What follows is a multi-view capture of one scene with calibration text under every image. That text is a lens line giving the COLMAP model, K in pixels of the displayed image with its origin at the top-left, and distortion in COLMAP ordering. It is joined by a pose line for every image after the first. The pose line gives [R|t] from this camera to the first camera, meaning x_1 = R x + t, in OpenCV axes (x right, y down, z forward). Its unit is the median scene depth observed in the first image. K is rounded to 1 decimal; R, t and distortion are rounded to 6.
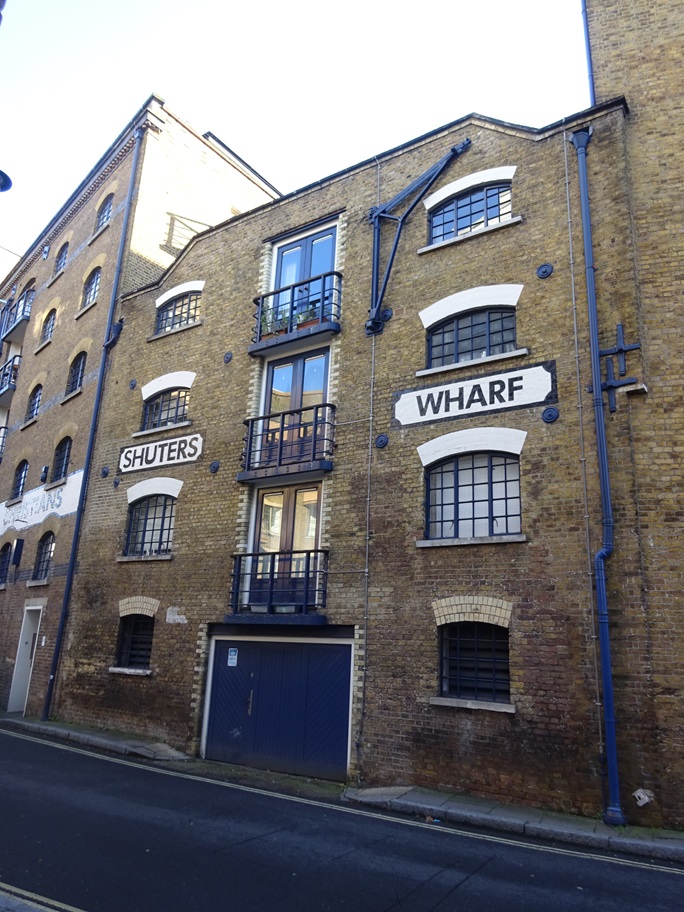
lens RADIAL K [[656.7, 0, 342.0], [0, 656.7, 456.0], [0, 0, 1]] dist [0.007628, -0.033531]
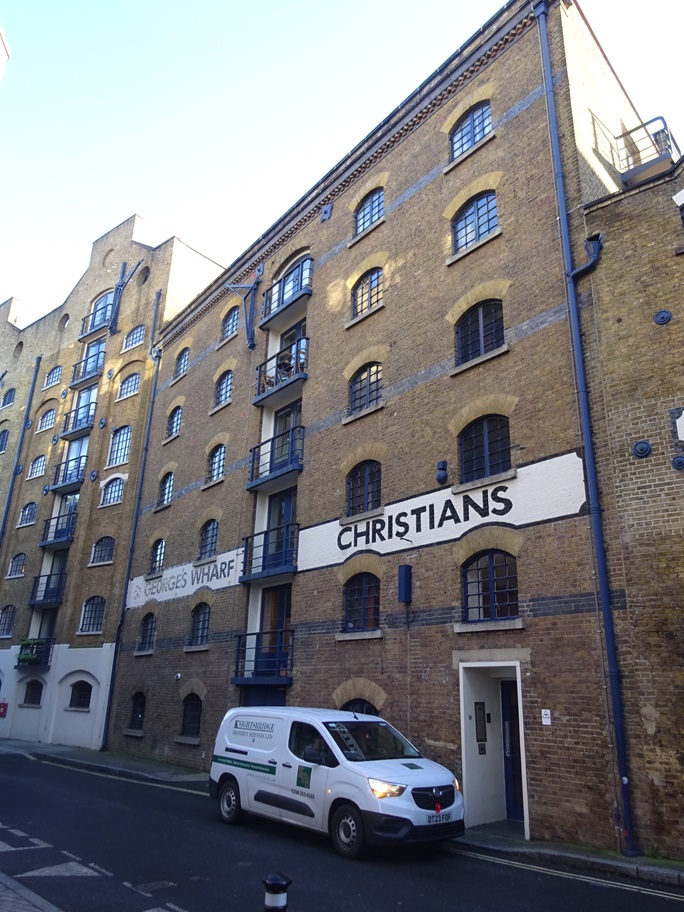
lens RADIAL K [[656.7, 0, 342.0], [0, 656.7, 456.0], [0, 0, 1]] dist [0.007628, -0.033531]
pose [[0.997470, -0.040208, -0.058624, -0.556675], [0.036554, 0.997399, -0.062121, 0.054398], [0.060970, 0.059821, 0.996345, 0.303692]]
